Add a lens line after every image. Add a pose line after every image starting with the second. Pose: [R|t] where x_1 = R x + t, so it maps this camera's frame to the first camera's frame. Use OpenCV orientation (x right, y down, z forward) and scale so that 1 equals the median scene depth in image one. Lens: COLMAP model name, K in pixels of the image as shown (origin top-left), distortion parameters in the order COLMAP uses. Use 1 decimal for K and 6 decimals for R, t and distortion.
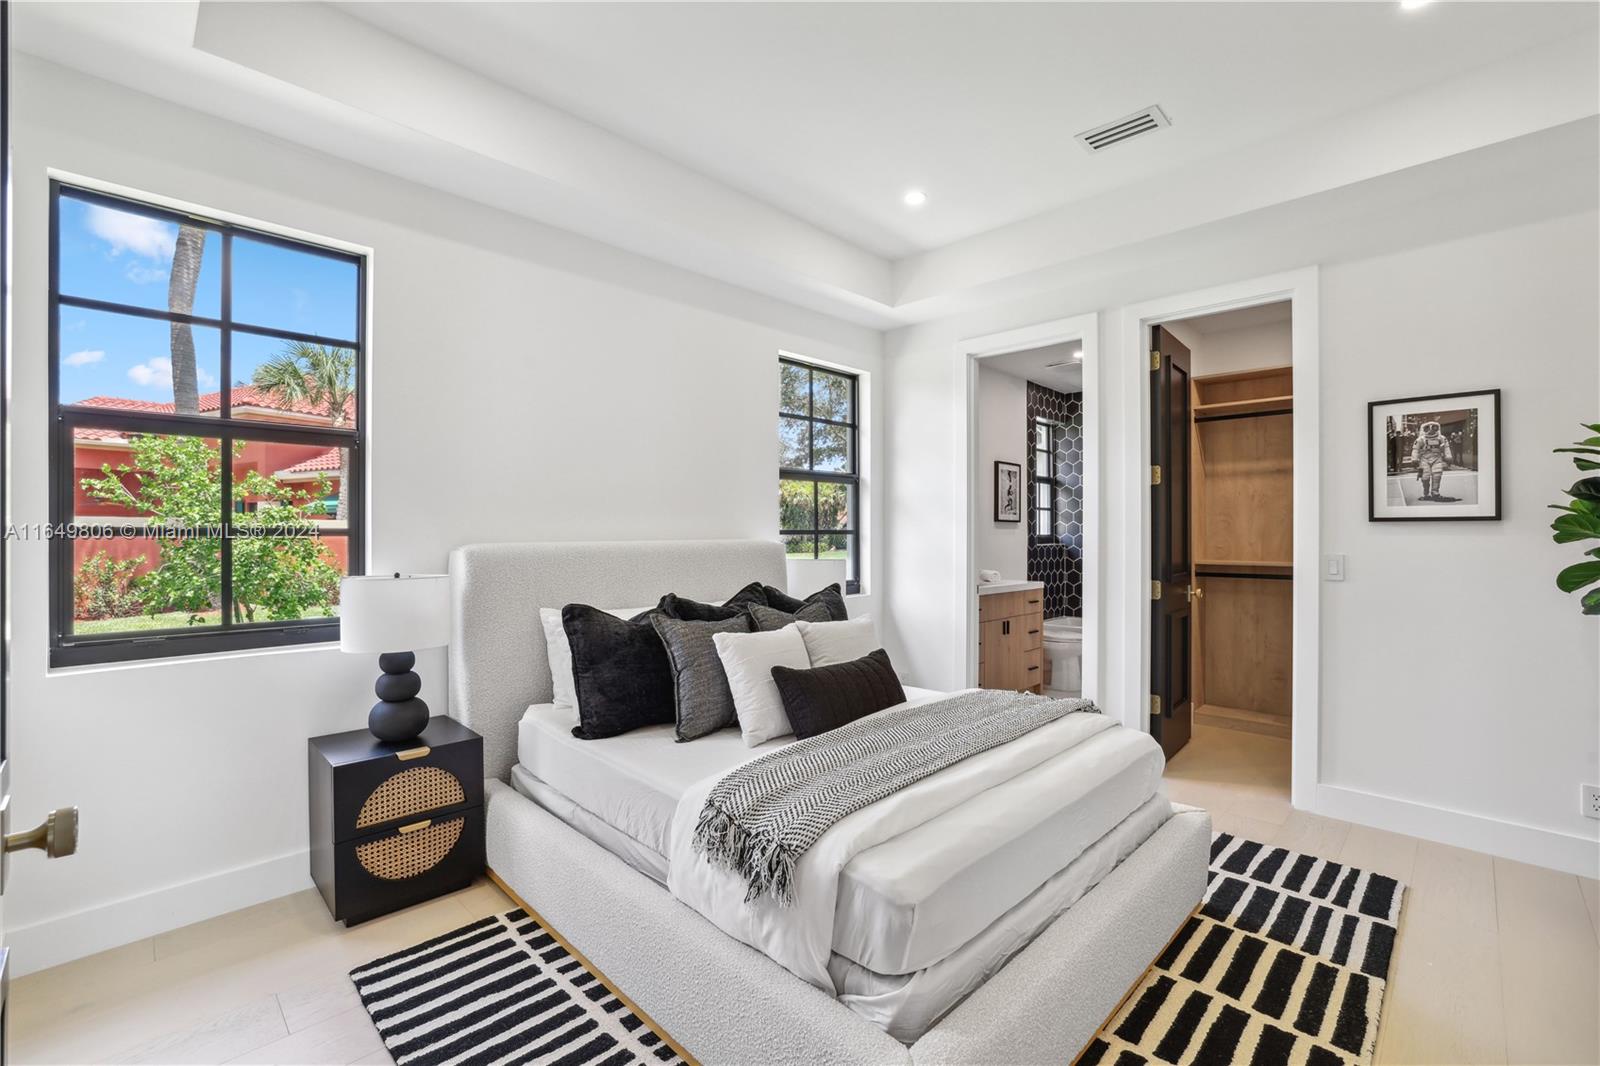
lens RADIAL K [[689.6, 0, 808.0], [0, 689.6, 539.8], [0, 0, 1]] dist [-0.040408, 0.009344]
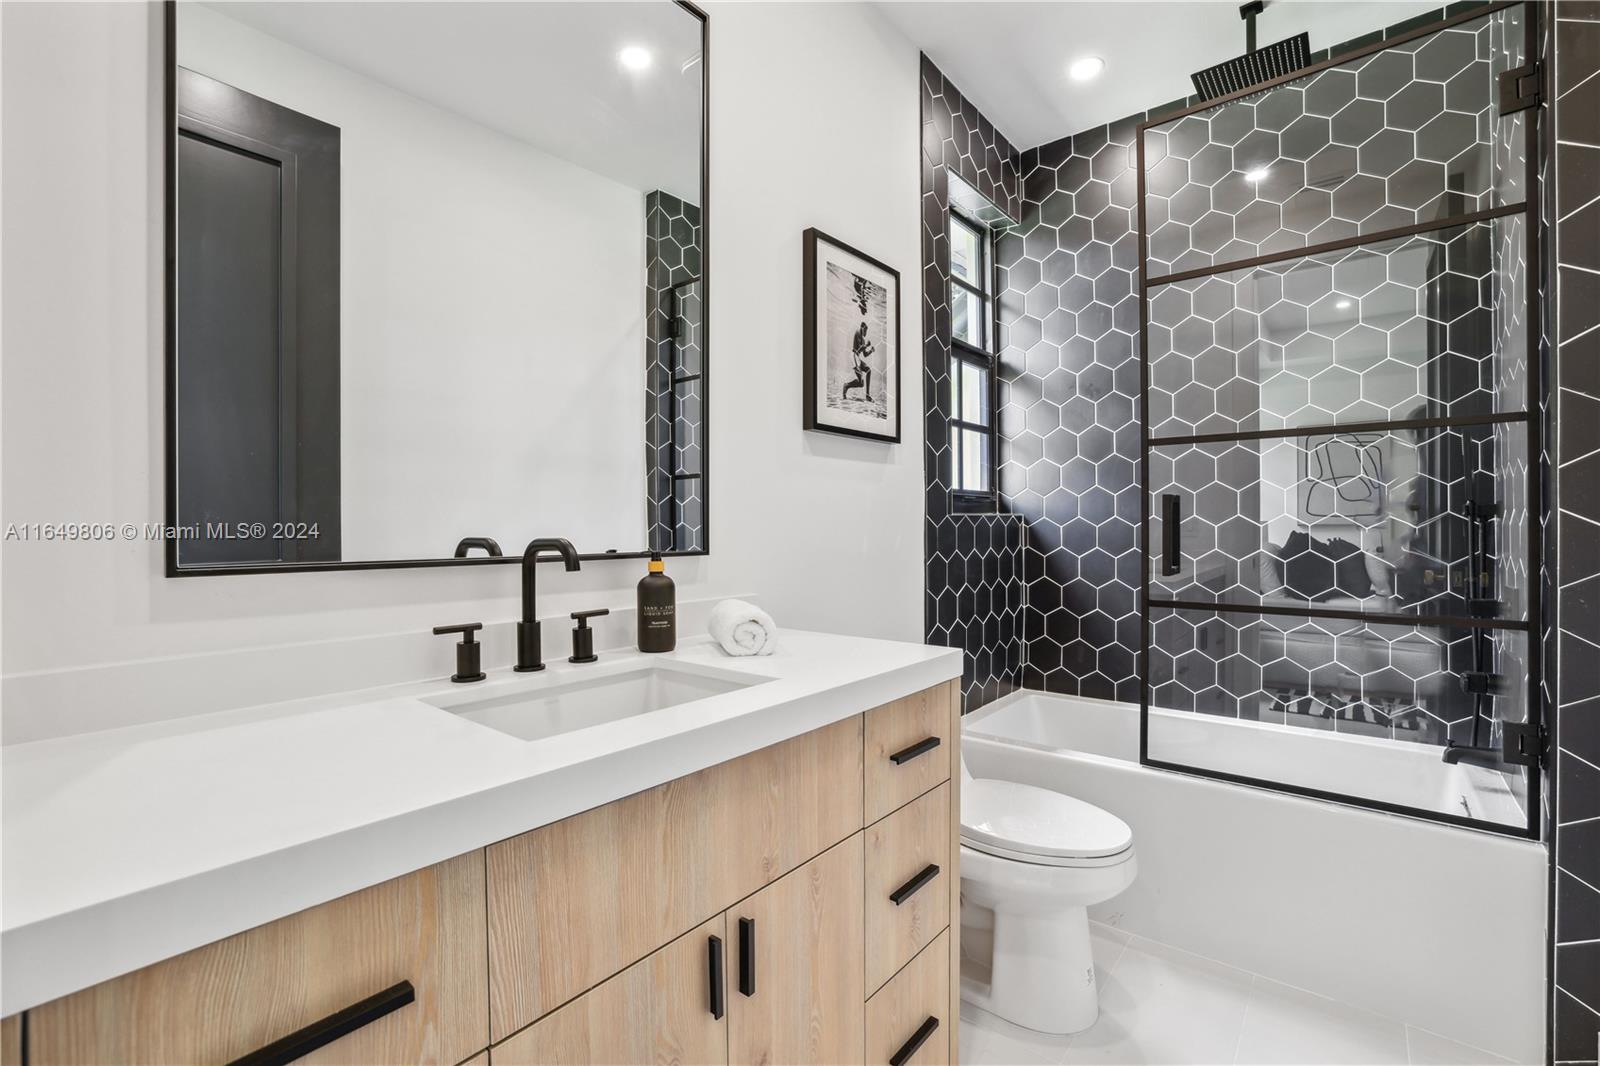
lens RADIAL K [[689.6, 0, 808.0], [0, 689.6, 539.8], [0, 0, 1]] dist [-0.040408, 0.009344]
pose [[0.996622, -0.010364, 0.081470, 0.217130], [0.009639, 0.999910, 0.009296, 0.016399], [-0.081559, -0.008480, 0.996632, 0.613415]]
